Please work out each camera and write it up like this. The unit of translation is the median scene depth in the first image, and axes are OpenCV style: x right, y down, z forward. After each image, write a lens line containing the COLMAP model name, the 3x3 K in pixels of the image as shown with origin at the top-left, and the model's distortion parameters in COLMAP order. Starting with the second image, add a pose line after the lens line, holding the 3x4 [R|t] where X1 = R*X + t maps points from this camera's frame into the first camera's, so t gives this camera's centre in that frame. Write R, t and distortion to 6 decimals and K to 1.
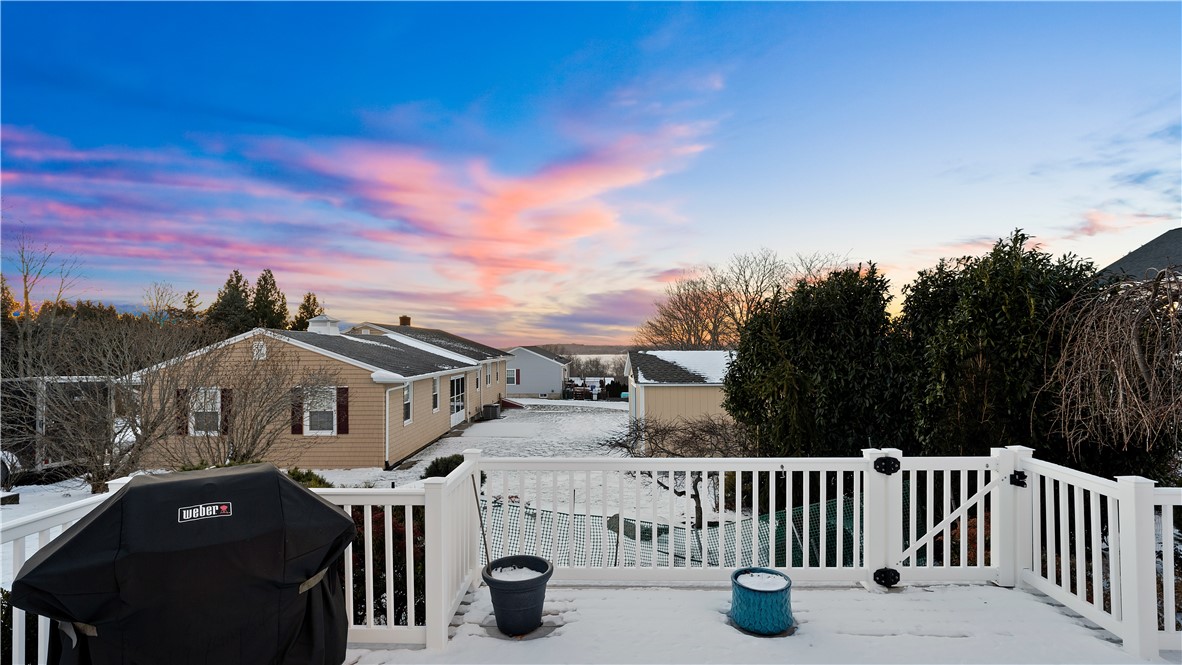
lens RADIAL K [[569.9, 0, 591.0], [0, 569.9, 332.5], [0, 0, 1]] dist [-0.002486, 0.000364]
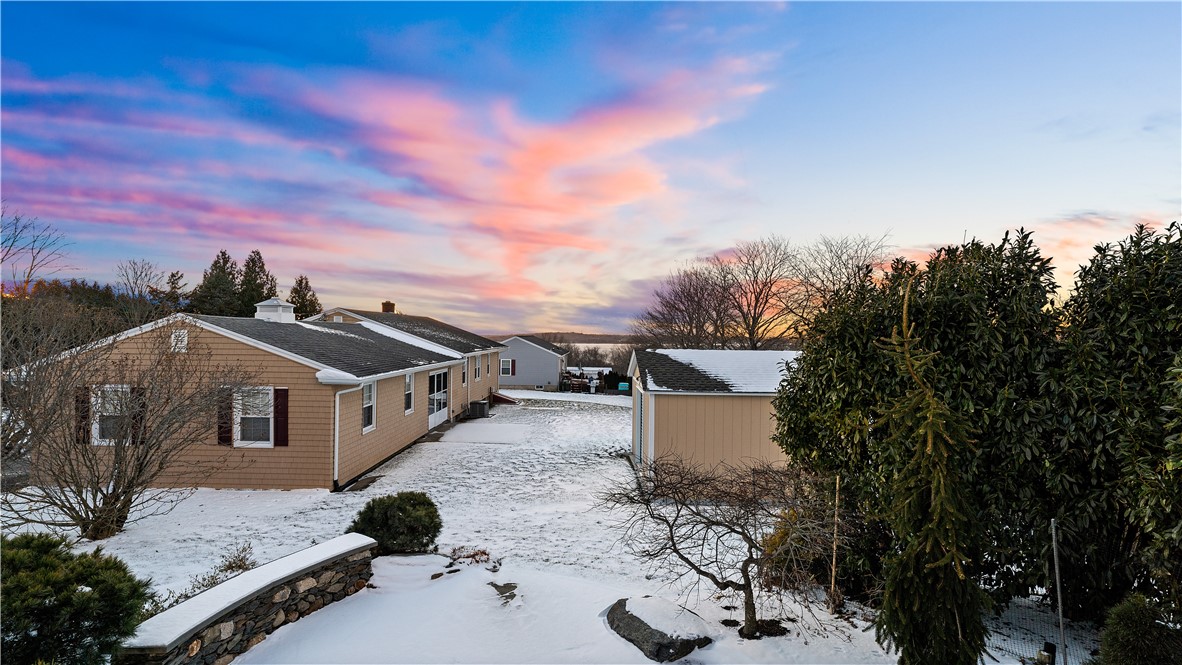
lens RADIAL K [[569.9, 0, 591.0], [0, 569.9, 332.5], [0, 0, 1]] dist [-0.002486, 0.000364]
pose [[0.999837, 0.017898, 0.002285, 0.000003], [-0.017938, 0.999667, 0.018559, -0.004811], [-0.001952, -0.018597, 0.999825, 0.147577]]
